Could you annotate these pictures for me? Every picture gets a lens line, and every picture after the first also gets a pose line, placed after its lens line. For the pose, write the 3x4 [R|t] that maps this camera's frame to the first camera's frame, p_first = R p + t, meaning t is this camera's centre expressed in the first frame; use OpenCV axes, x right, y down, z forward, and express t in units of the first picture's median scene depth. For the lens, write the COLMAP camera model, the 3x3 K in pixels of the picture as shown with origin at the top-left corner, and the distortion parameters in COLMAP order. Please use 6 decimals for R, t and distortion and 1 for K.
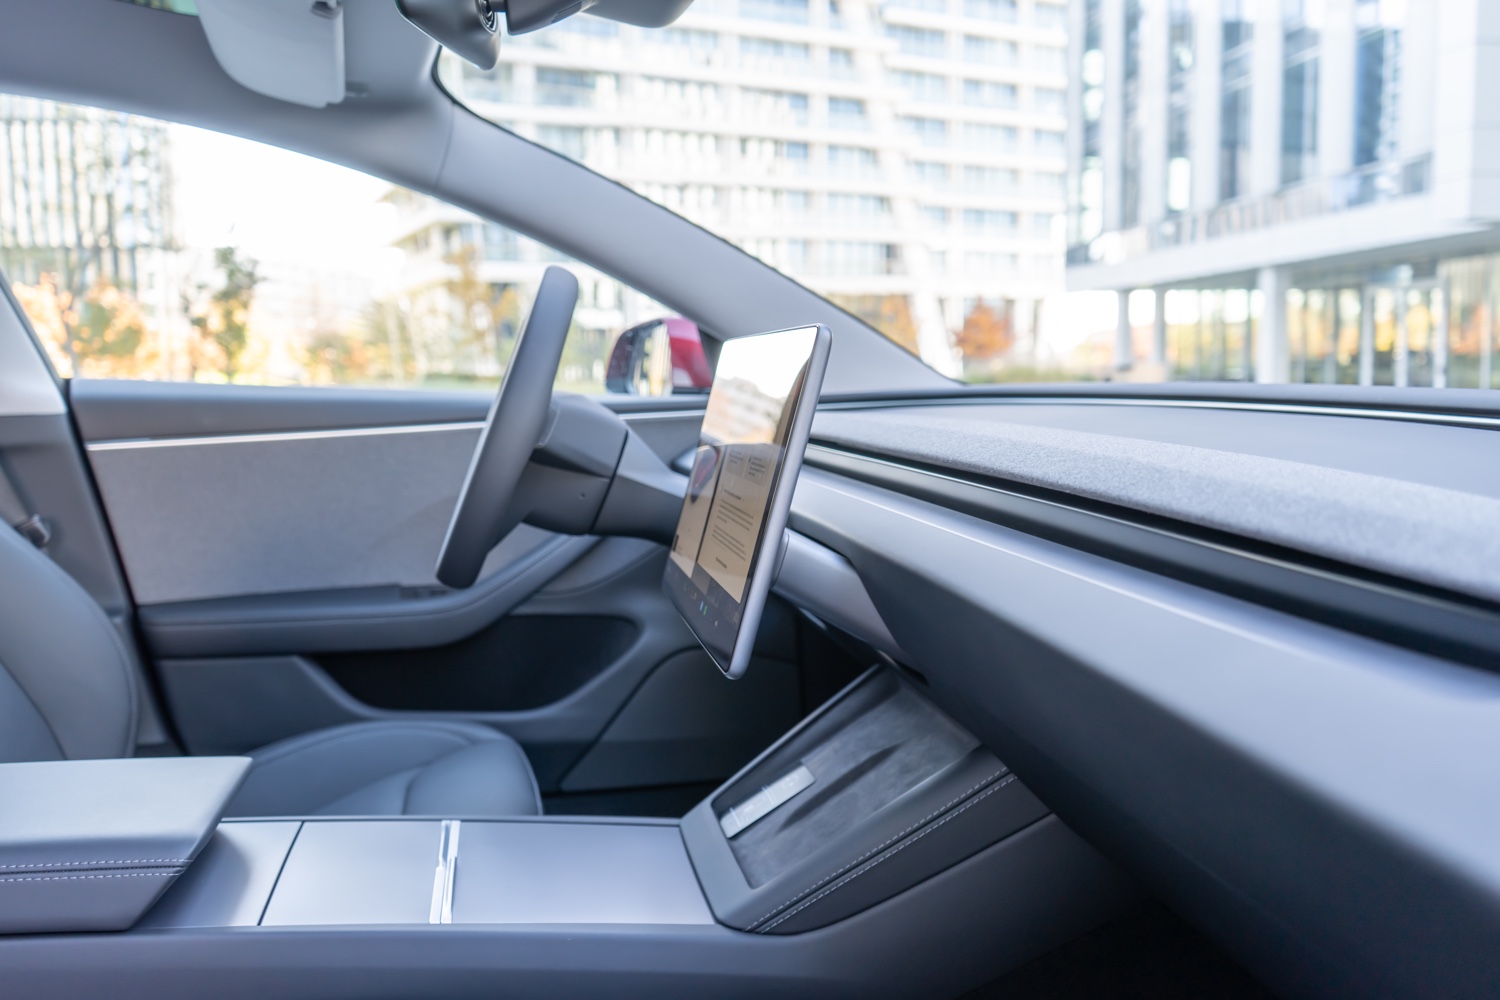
lens RADIAL K [[1293.3, 0, 723.0], [0, 1293.3, 467.7], [0, 0, 1]] dist [-0.001596, 0.027940]
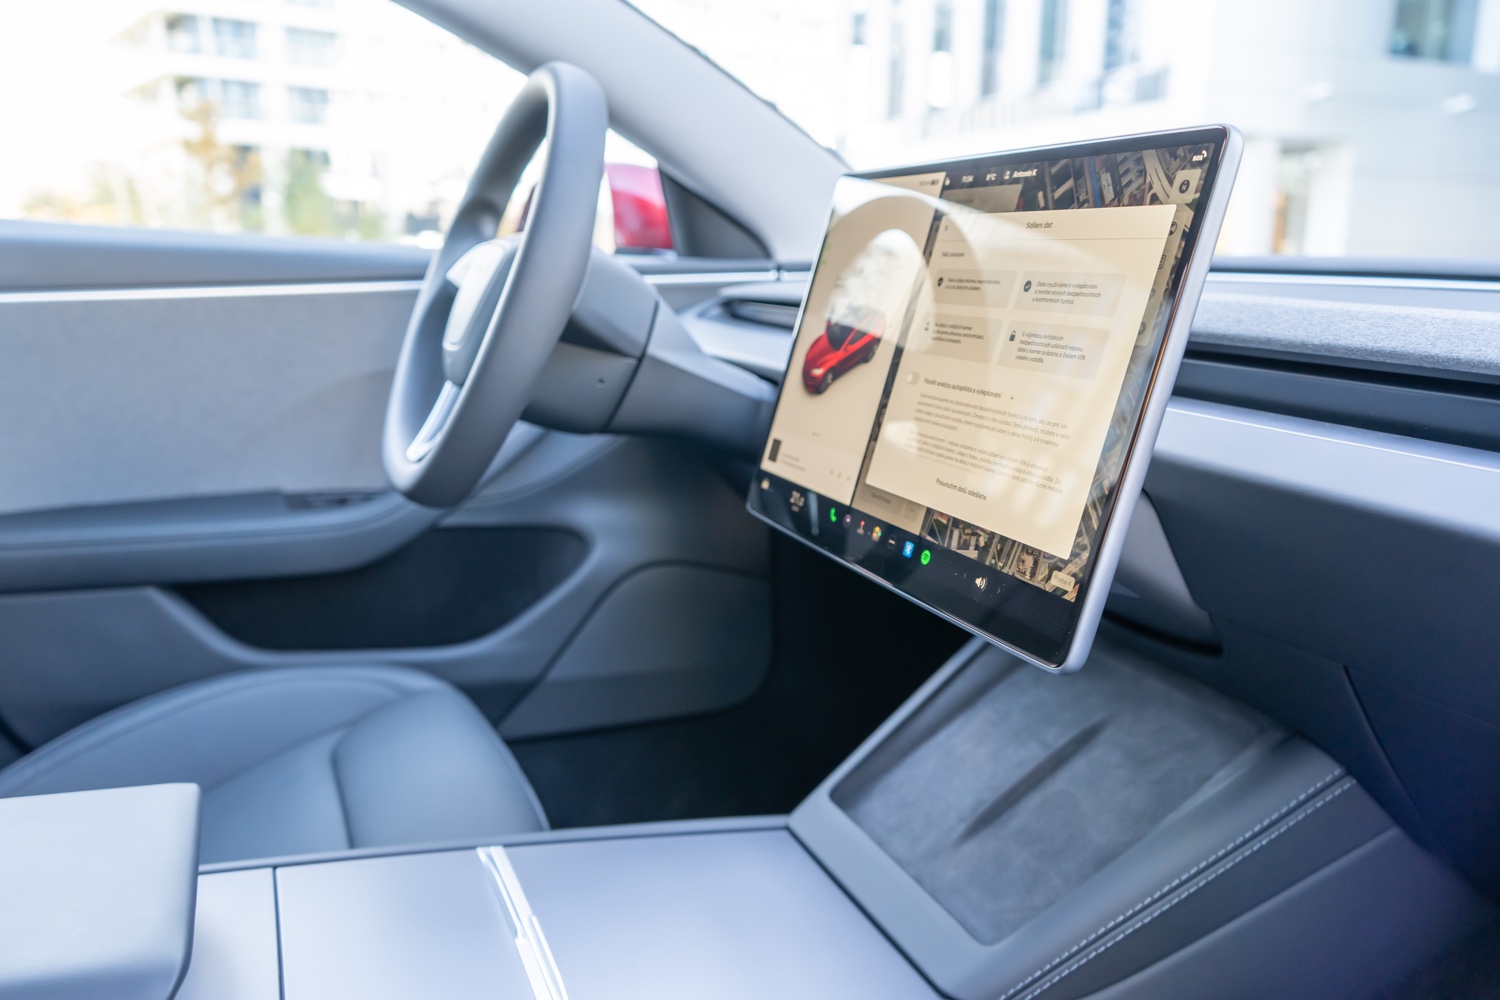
lens RADIAL K [[1265.3, 0, 744.3], [0, 1265.3, 486.1], [0, 0, 1]] dist [-0.011195, 0.048990]
pose [[0.978993, -0.003289, 0.203867, -0.141025], [-0.018521, 0.994302, 0.104981, 0.002431], [-0.203051, -0.106552, 0.973354, 0.215084]]
